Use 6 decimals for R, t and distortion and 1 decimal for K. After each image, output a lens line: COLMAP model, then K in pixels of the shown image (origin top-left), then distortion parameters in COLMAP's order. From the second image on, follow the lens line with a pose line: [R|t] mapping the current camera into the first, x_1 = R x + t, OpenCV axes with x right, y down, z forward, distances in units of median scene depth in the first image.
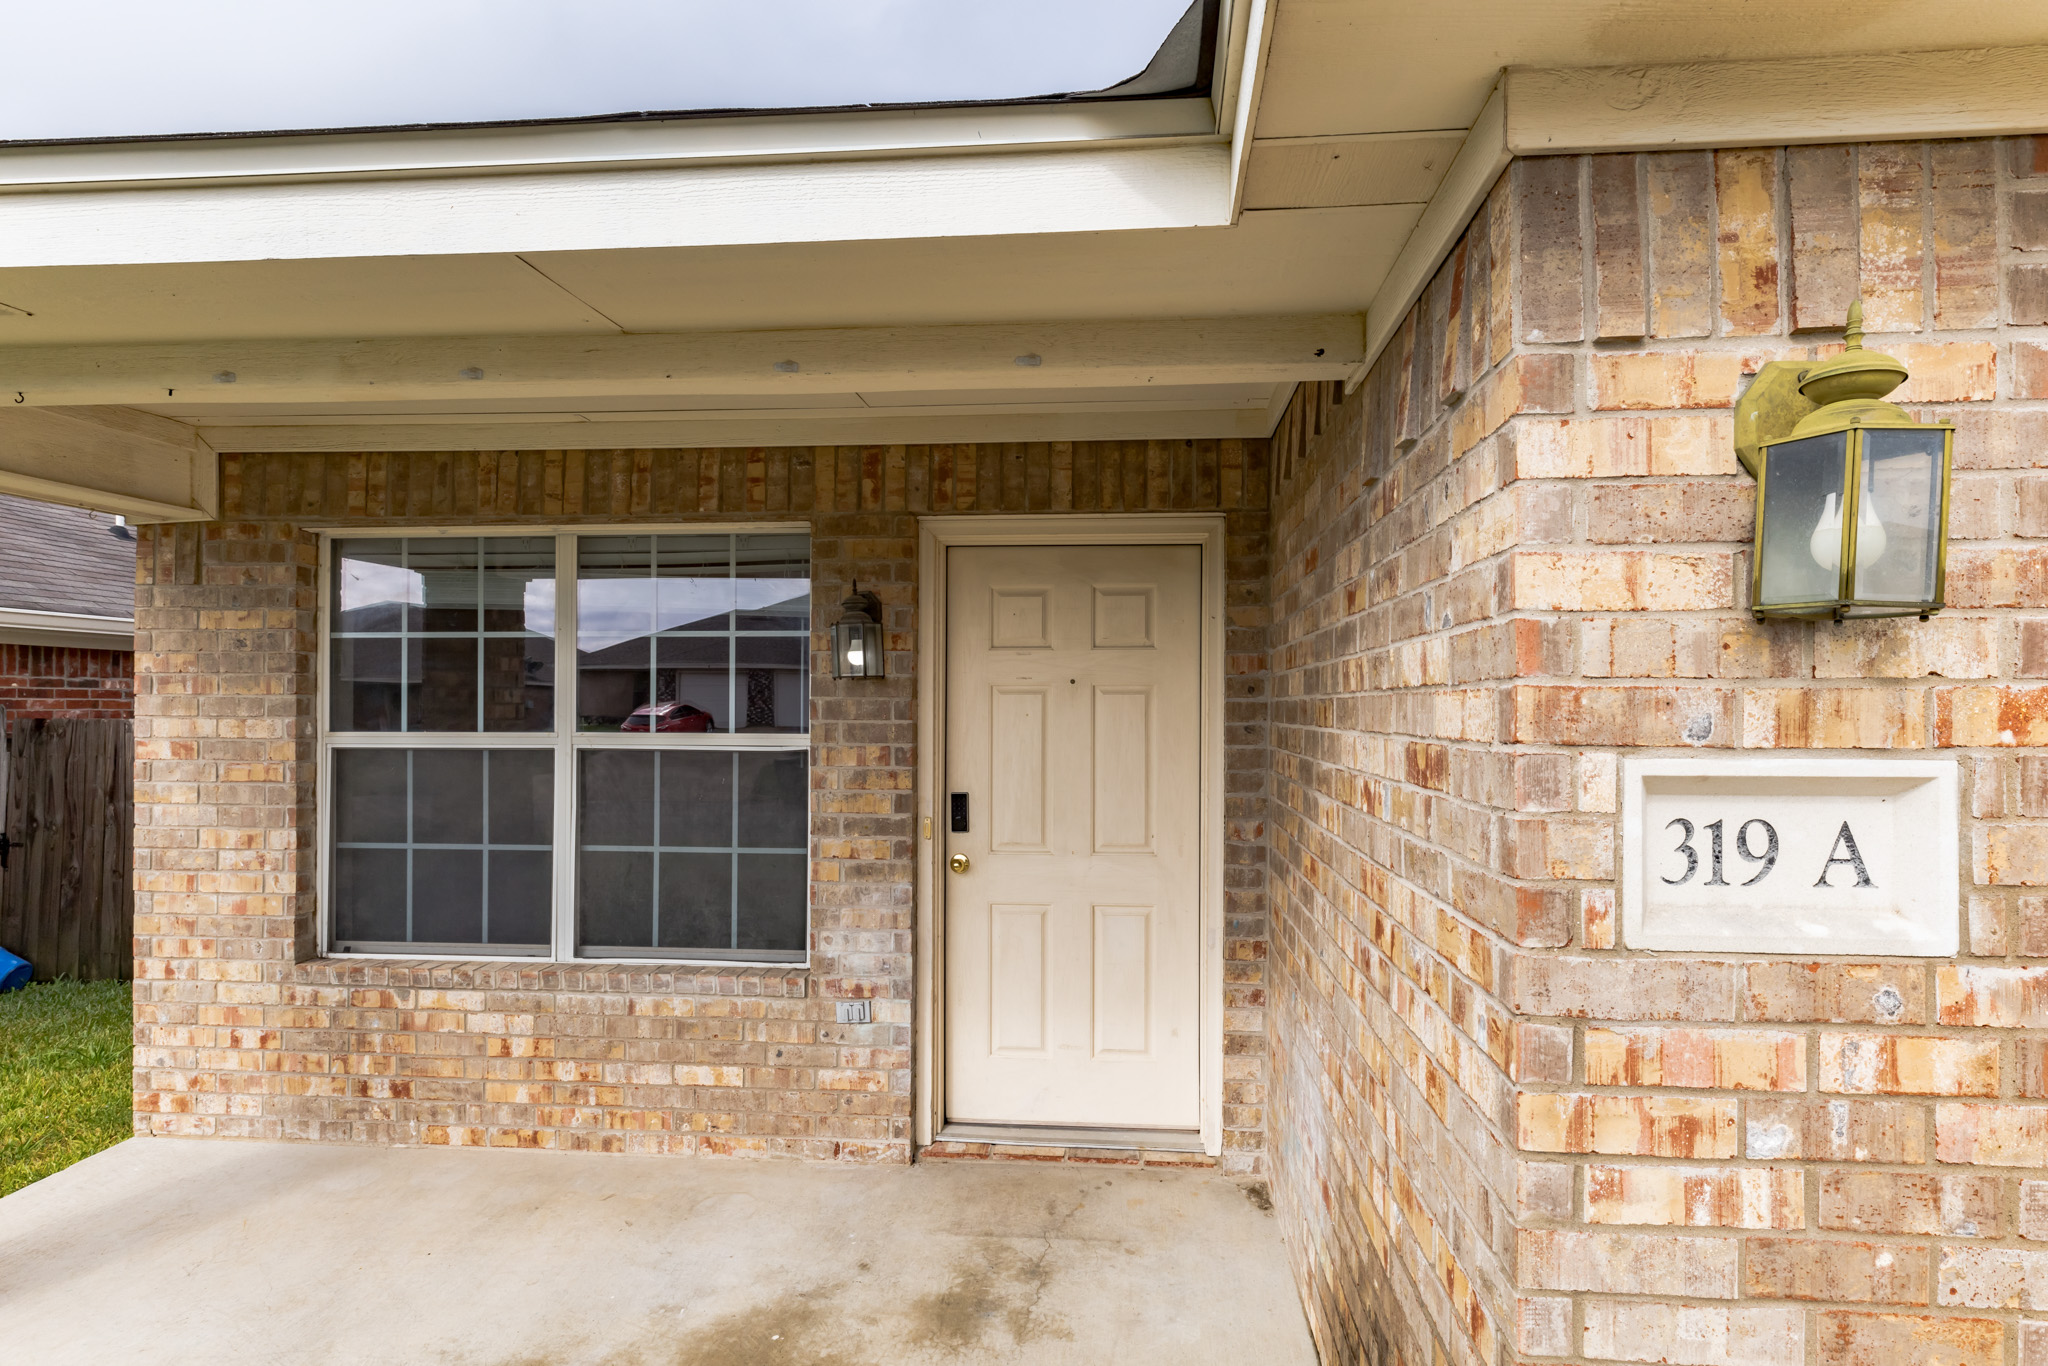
lens RADIAL K [[1022.5, 0, 1067.9], [0, 1022.5, 707.3], [0, 0, 1]] dist [-0.004040, 0.000621]
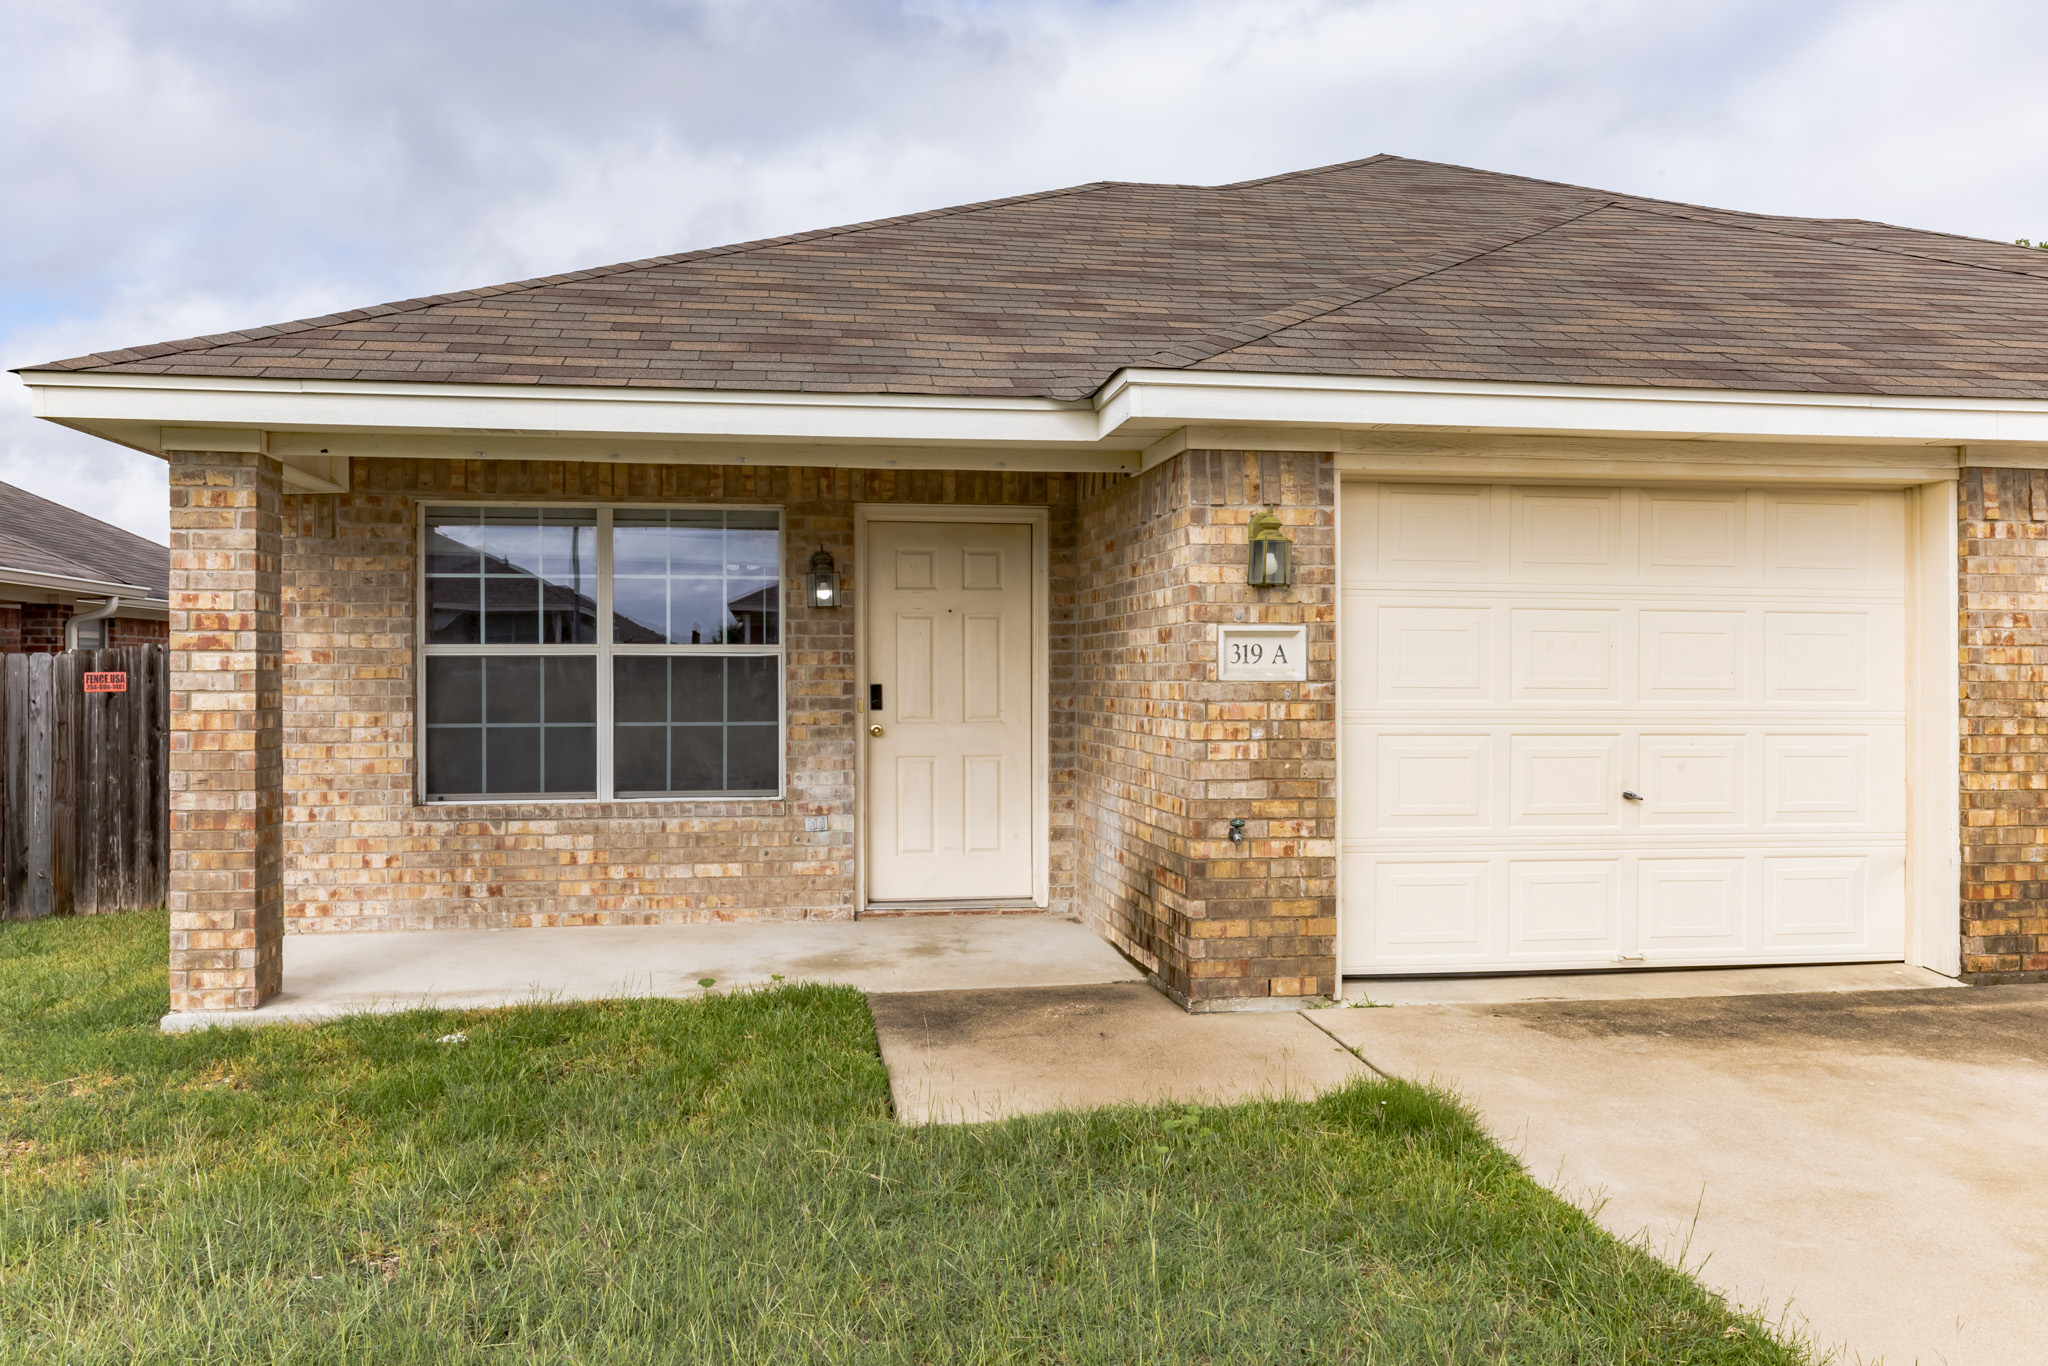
lens RADIAL K [[1534.0, 0, 1024.6], [0, 1534.0, 678.3], [0, 0, 1]] dist [-0.005412, -0.000951]
pose [[0.971935, -0.004951, 0.235197, -0.446444], [0.003890, 0.999980, 0.004973, 0.067735], [-0.235217, -0.003918, 0.971935, -1.320154]]
